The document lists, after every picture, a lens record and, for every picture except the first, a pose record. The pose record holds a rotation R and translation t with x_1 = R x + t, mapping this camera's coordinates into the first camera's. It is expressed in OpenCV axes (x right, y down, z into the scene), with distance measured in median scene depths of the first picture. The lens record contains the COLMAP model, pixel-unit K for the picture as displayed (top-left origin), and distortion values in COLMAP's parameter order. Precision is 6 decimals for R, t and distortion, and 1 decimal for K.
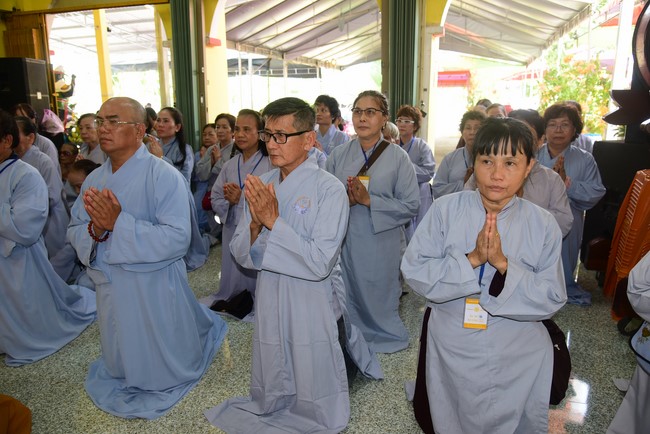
lens RADIAL K [[480.1, 0, 325.0], [0, 480.1, 217.0], [0, 0, 1]] dist [-0.030090, 0.002903]
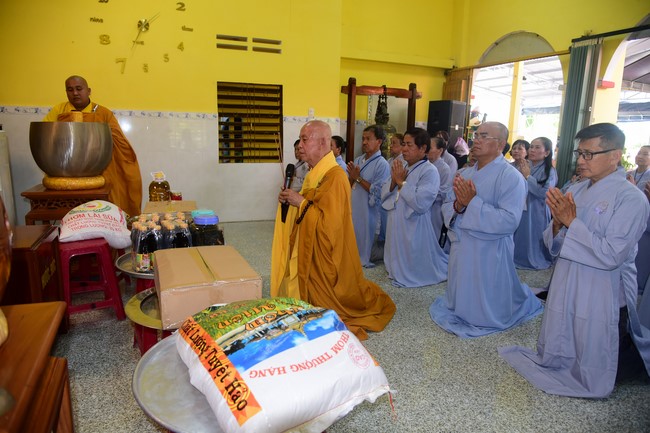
lens RADIAL K [[451.1, 0, 325.0], [0, 451.1, 216.5], [0, 0, 1]] dist [-0.035909, 0.003637]
pose [[0.669680, 0.160052, -0.725198, 0.234037], [-0.216195, 0.976222, 0.015810, 0.107230], [0.710485, 0.146197, 0.688359, -0.239228]]
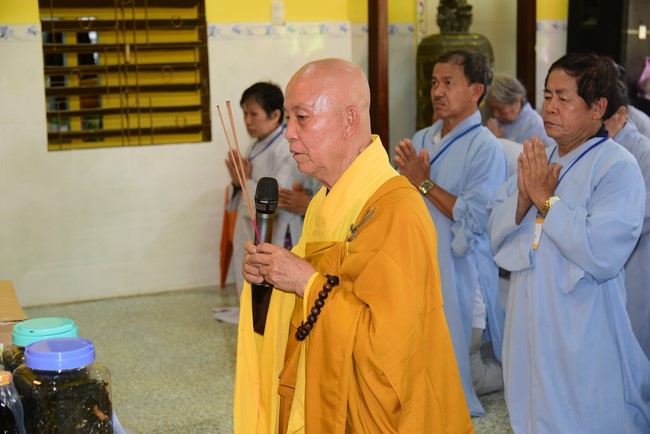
lens RADIAL K [[1088.3, 0, 325.0], [0, 1088.3, 217.0], [0, 0, 1]] dist [-0.019675, 0.091483]
pose [[0.703914, 0.116809, -0.700615, 0.080792], [-0.171265, 0.985194, -0.007817, 0.049234], [0.689328, 0.125493, 0.713497, -0.224523]]
